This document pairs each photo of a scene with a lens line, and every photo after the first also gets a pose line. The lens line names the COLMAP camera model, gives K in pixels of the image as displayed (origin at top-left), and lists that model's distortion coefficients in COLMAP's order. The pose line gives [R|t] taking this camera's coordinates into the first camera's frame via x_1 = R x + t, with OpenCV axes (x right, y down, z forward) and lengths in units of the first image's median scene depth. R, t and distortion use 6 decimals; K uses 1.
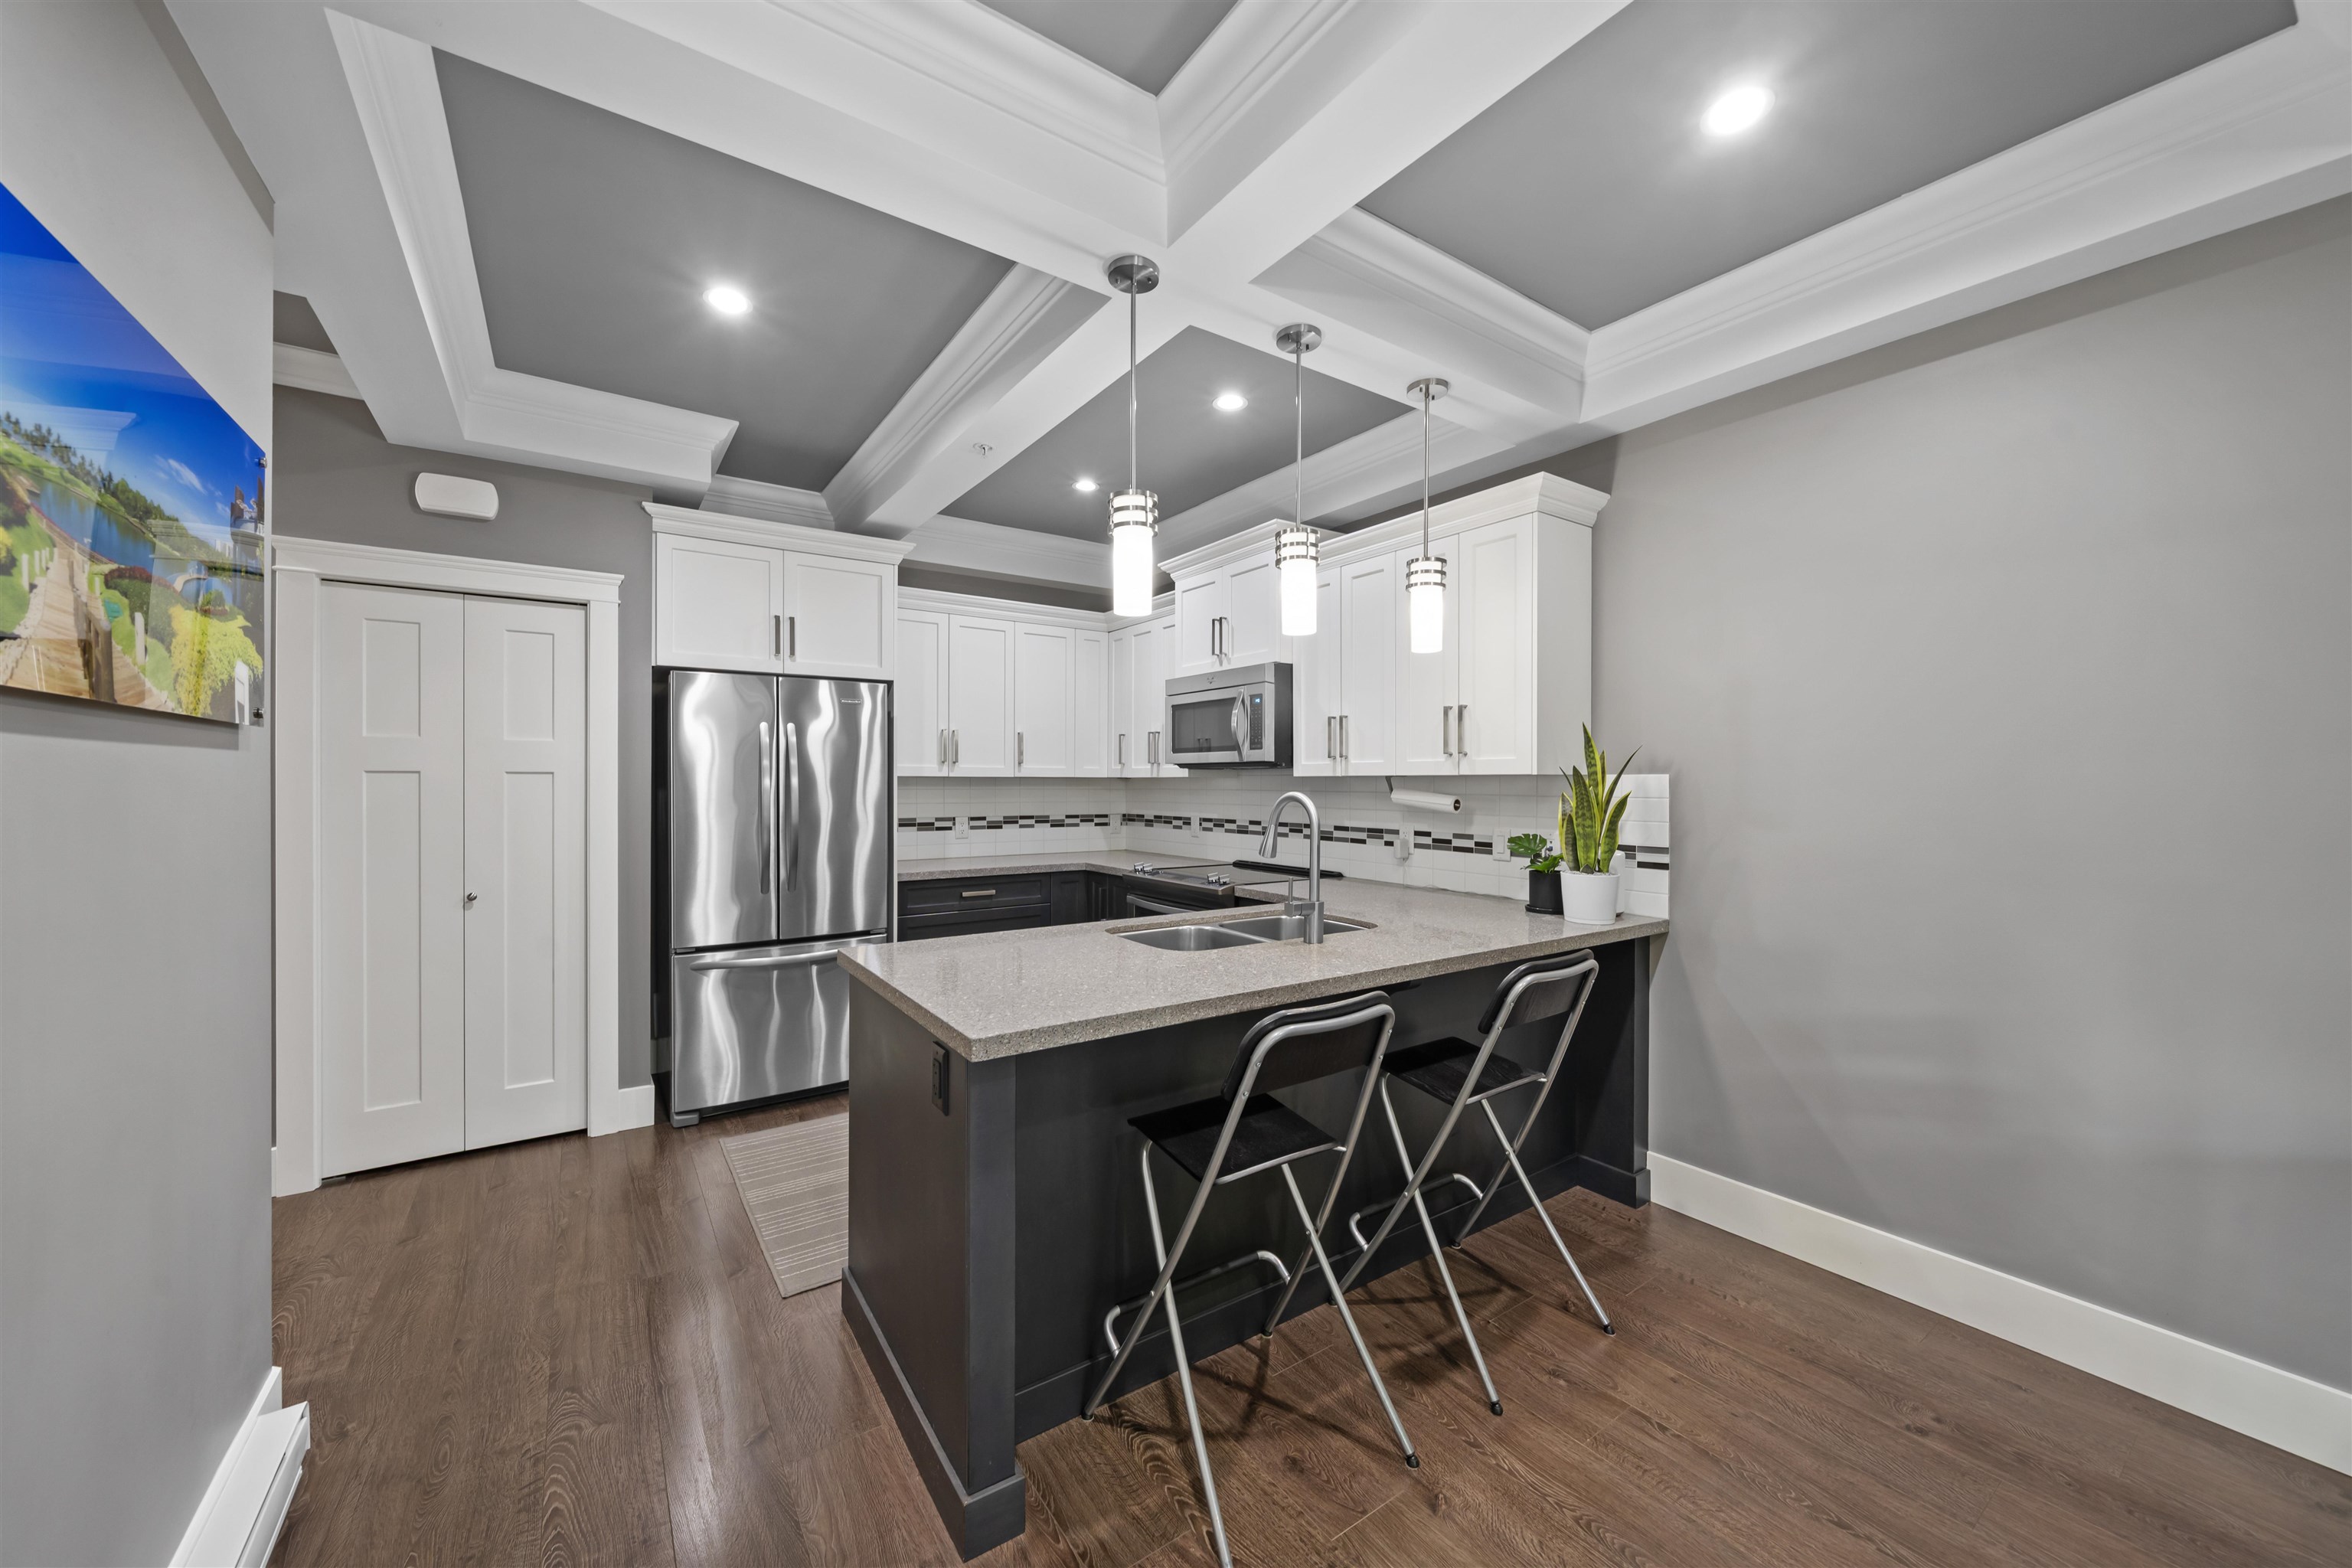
lens RADIAL K [[861.6, 0, 1168.9], [0, 861.6, 782.4], [0, 0, 1]] dist [-0.002666, -0.000068]
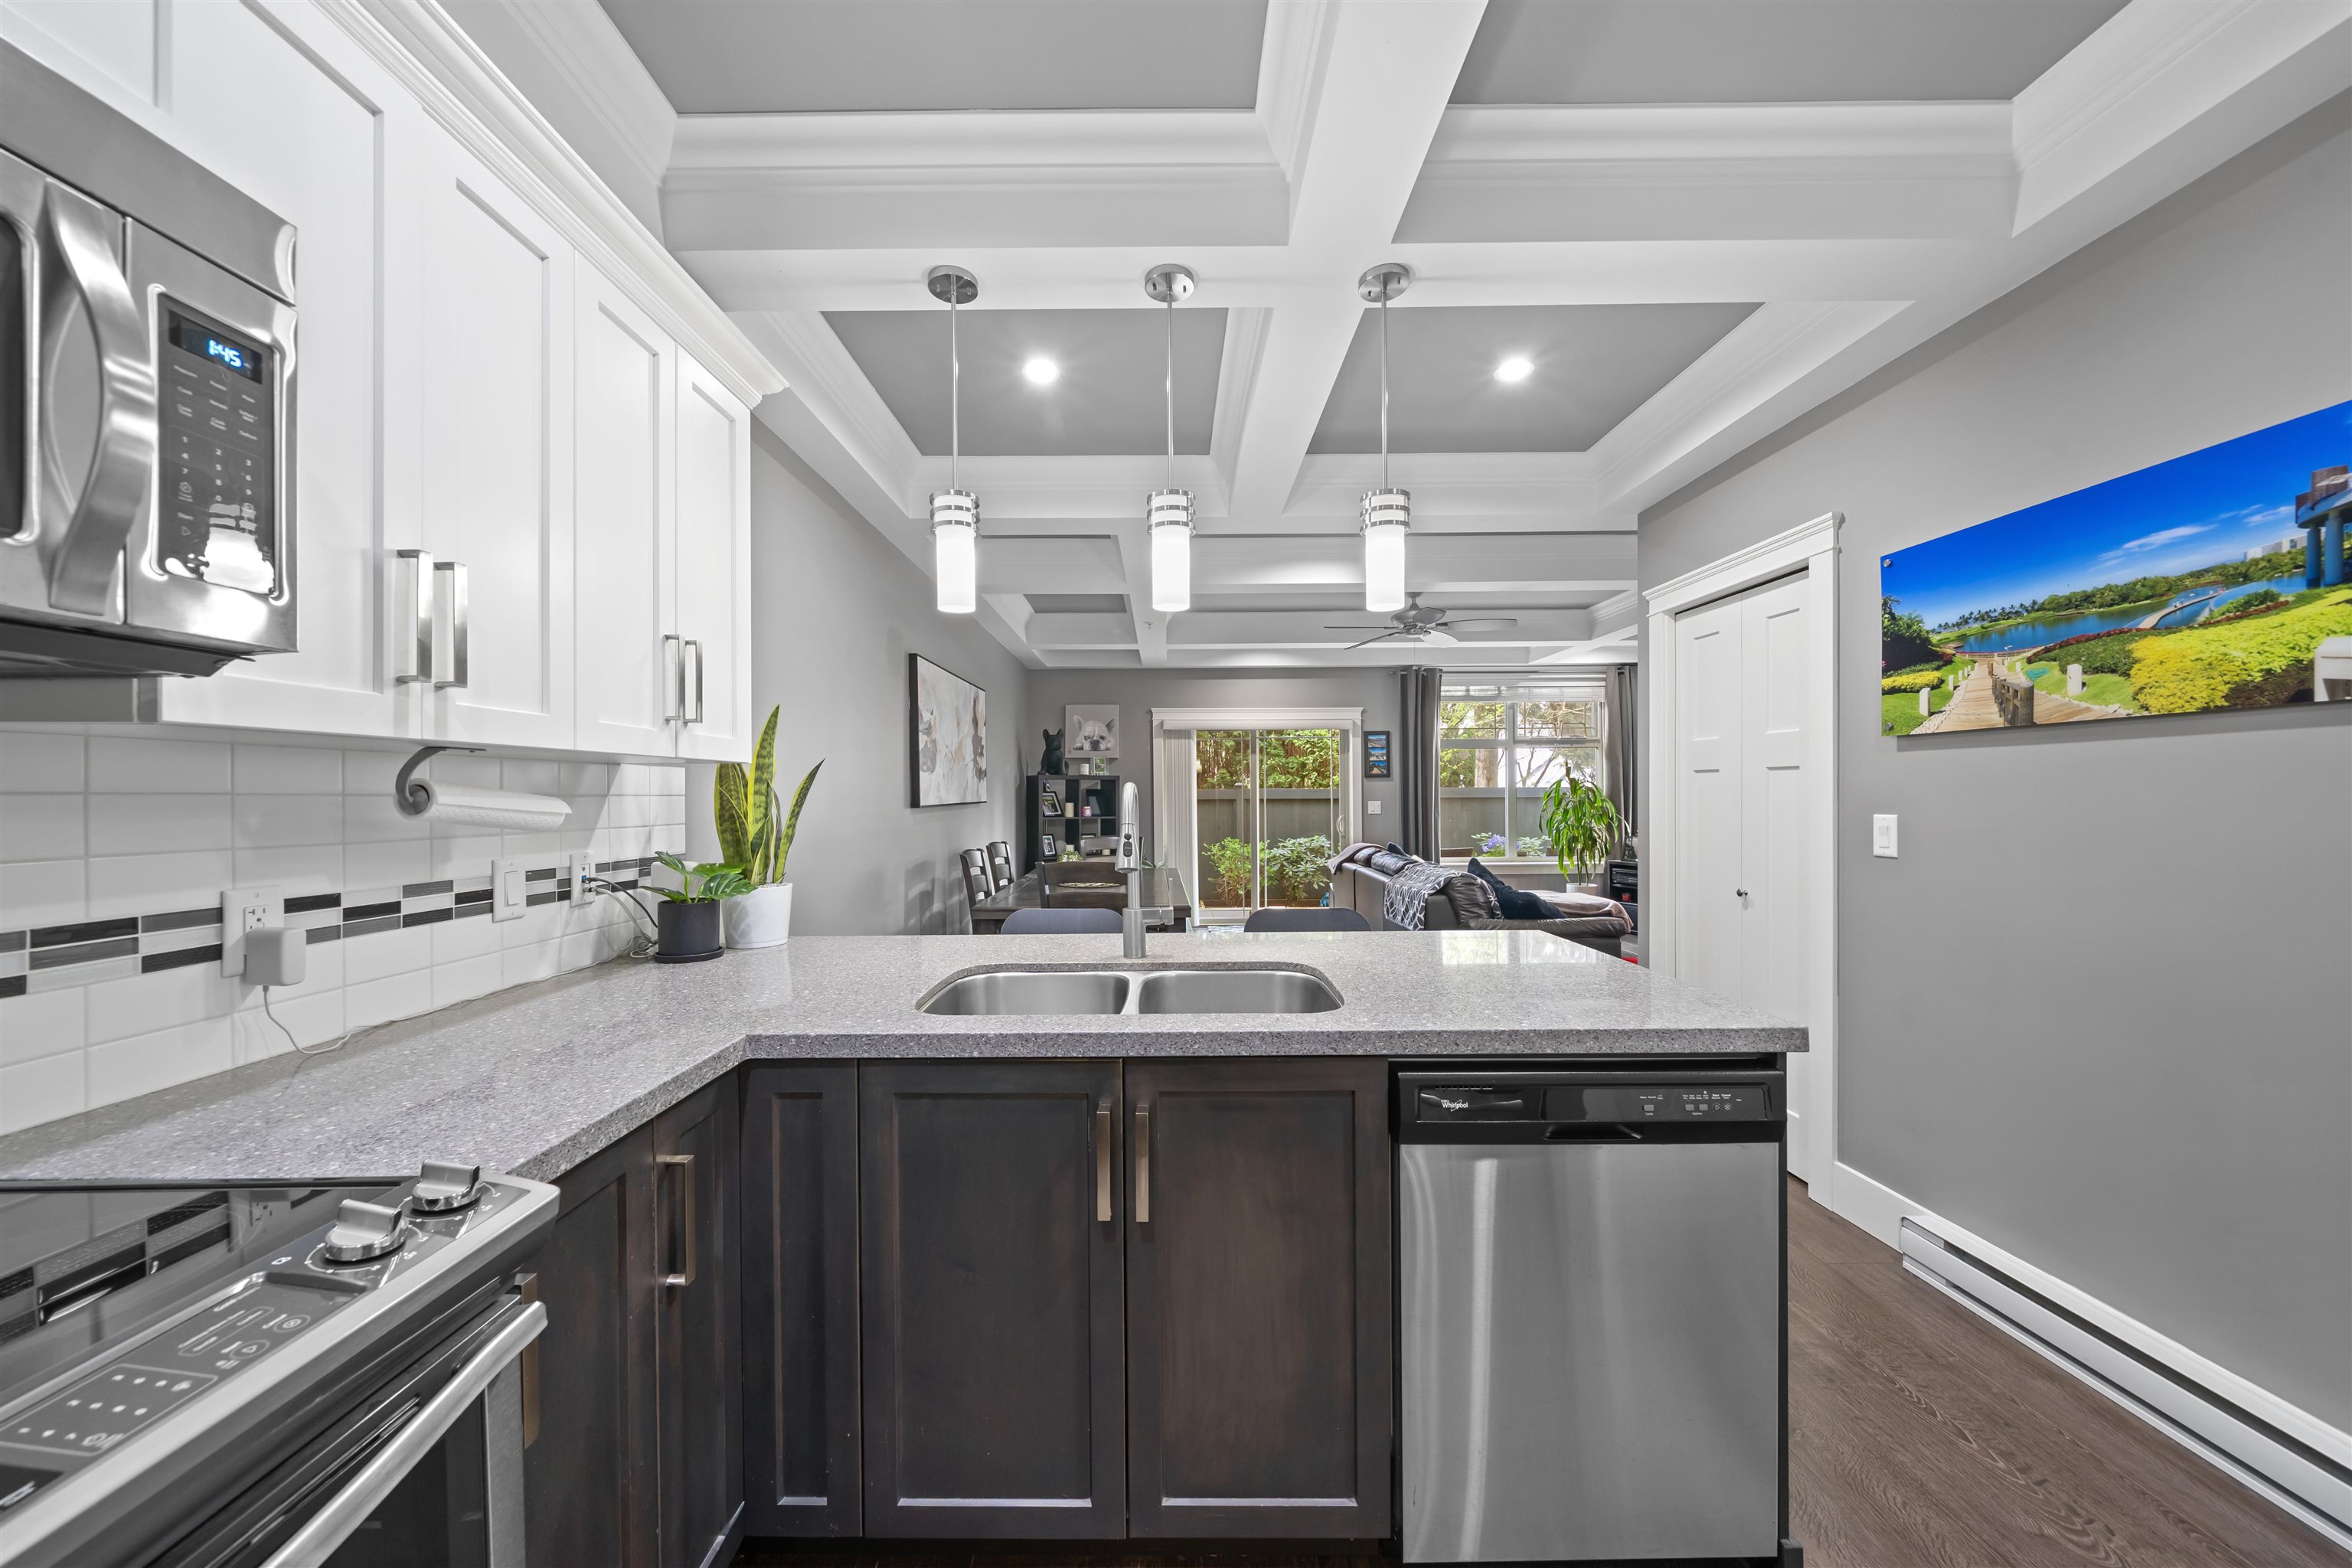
lens RADIAL K [[808.9, 0, 1166.1], [0, 808.9, 793.9], [0, 0, 1]] dist [-0.004353, 0.000552]
pose [[-0.825122, 0.002073, 0.564951, -0.196996], [0.004403, 0.999986, 0.002761, 0.012719], [-0.564937, 0.004766, -0.825120, 1.035125]]
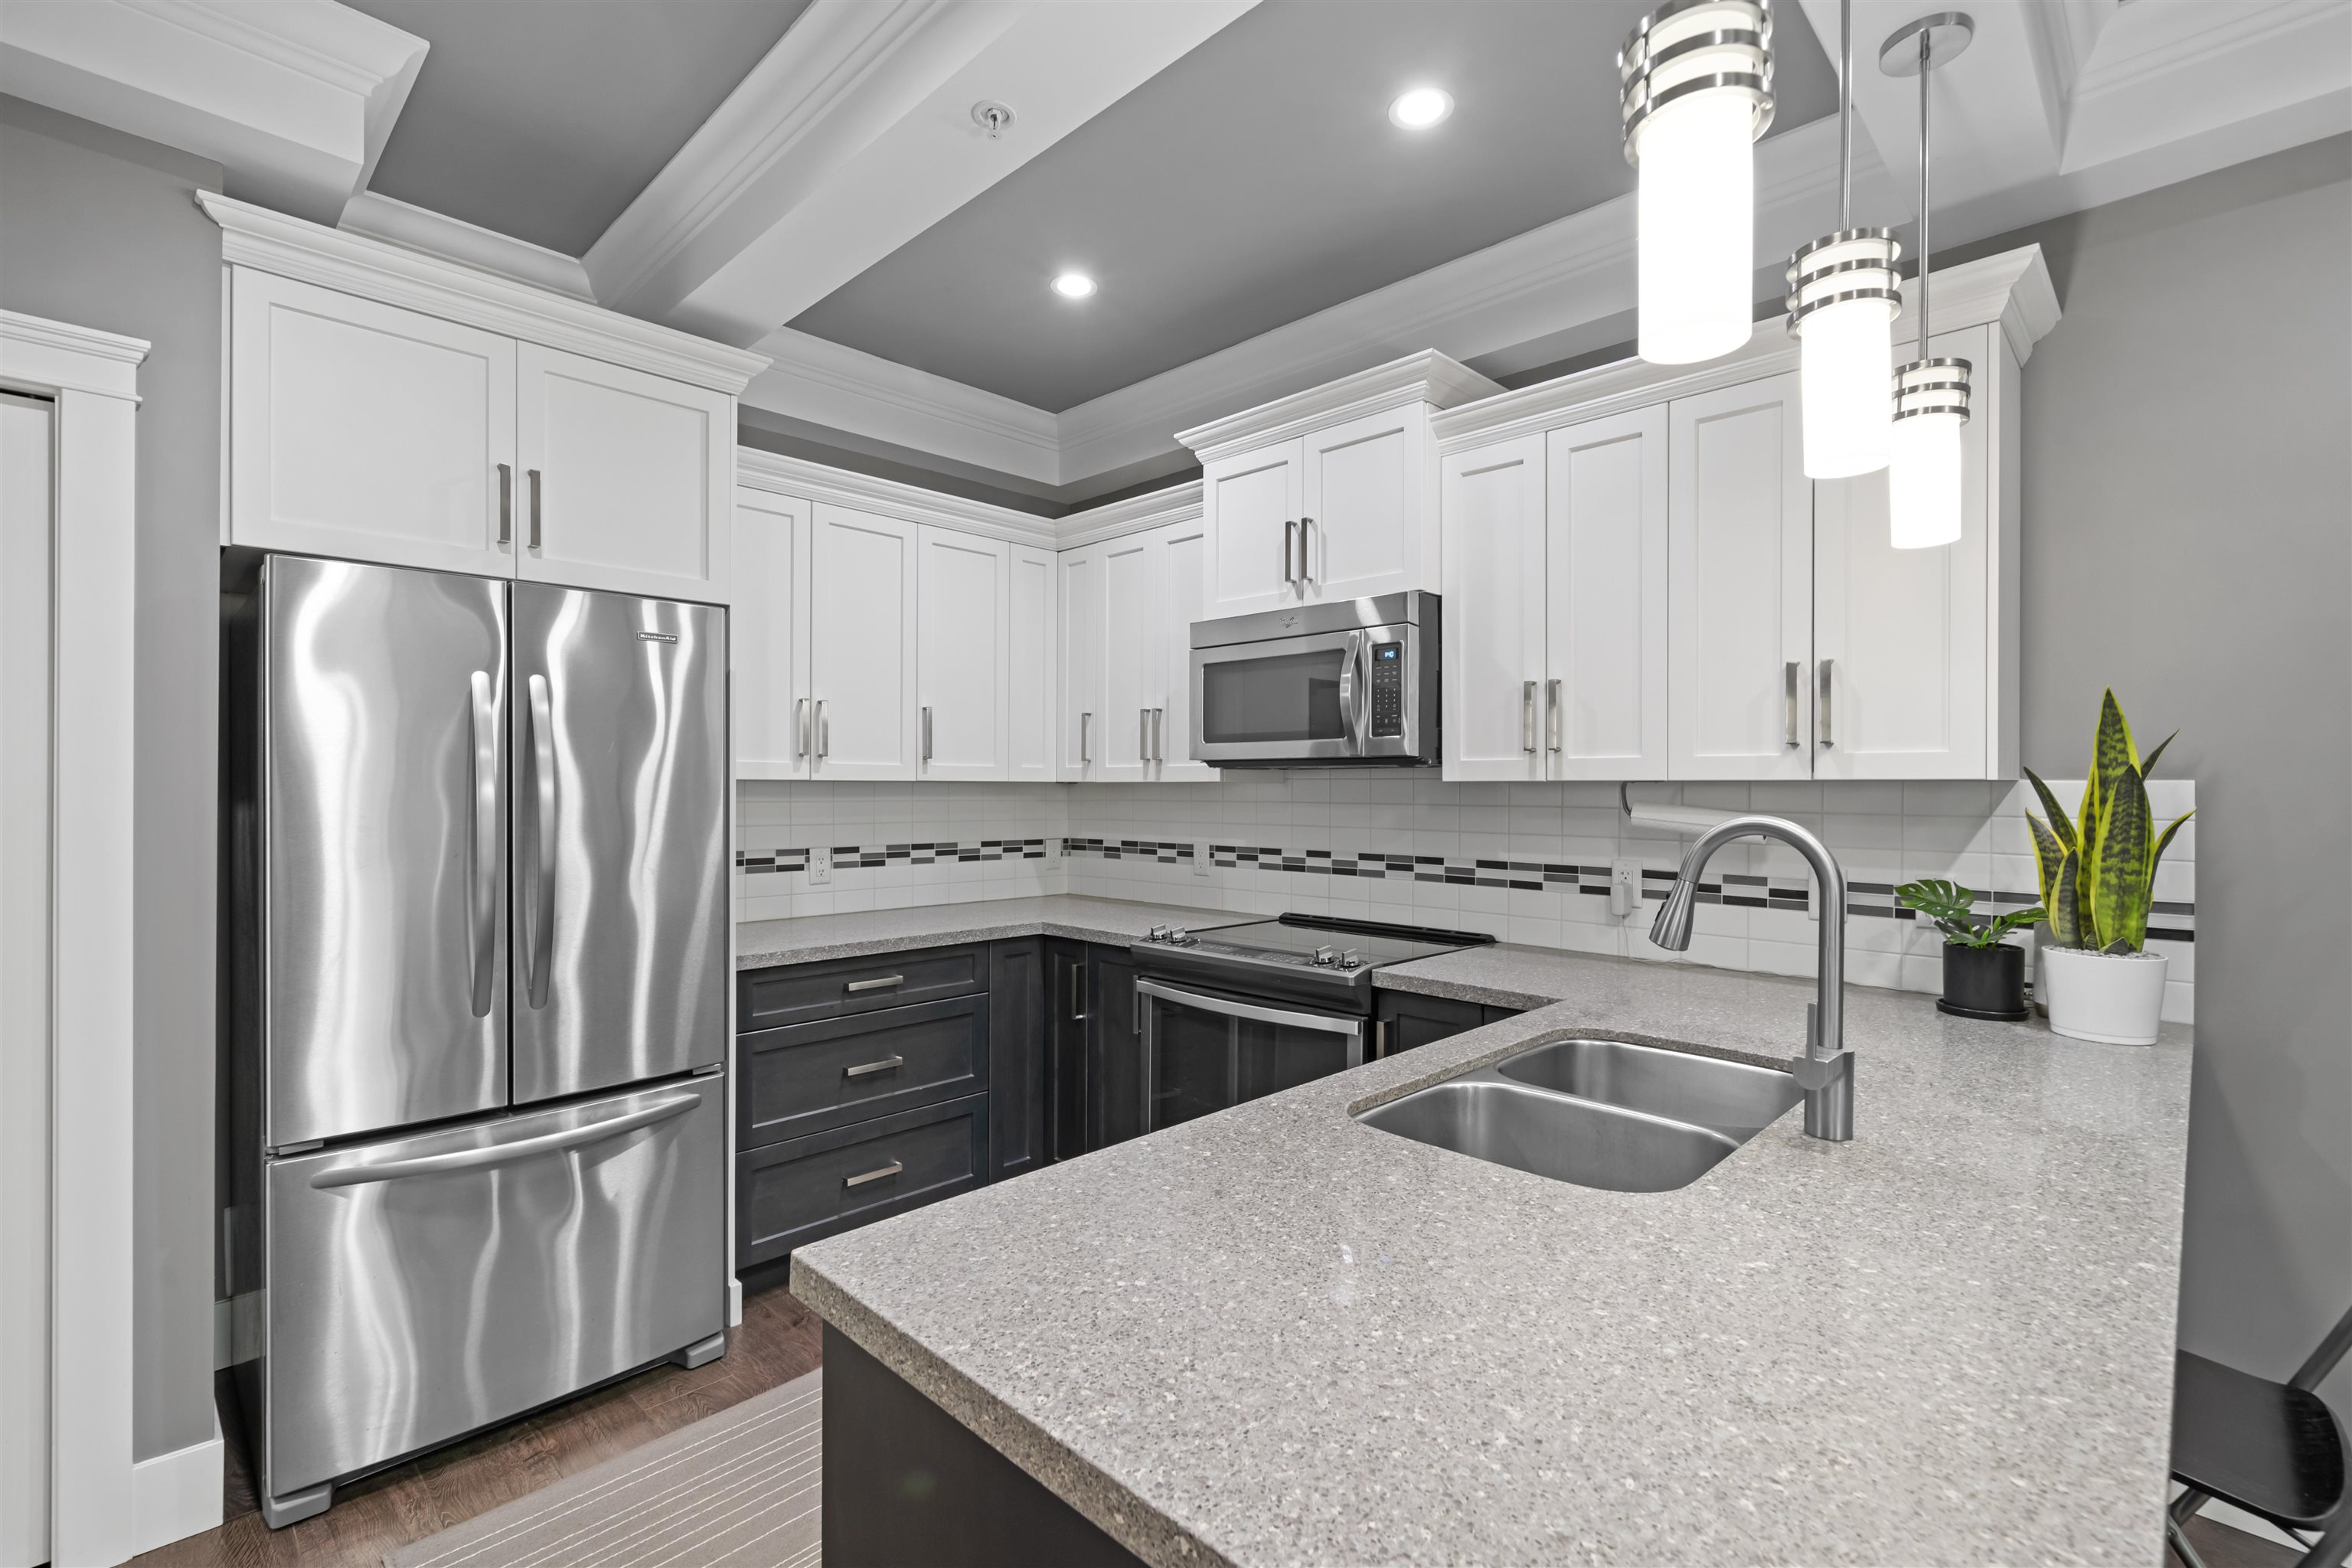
lens RADIAL K [[1041.9, 0, 1165.4], [0, 1041.9, 779.3], [0, 0, 1]] dist [-0.001657, -0.001817]
pose [[0.982229, 0.001324, 0.187681, -0.184529], [-0.000115, 0.999979, -0.006454, -0.003756], [-0.187686, 0.006318, 0.982209, 0.321475]]
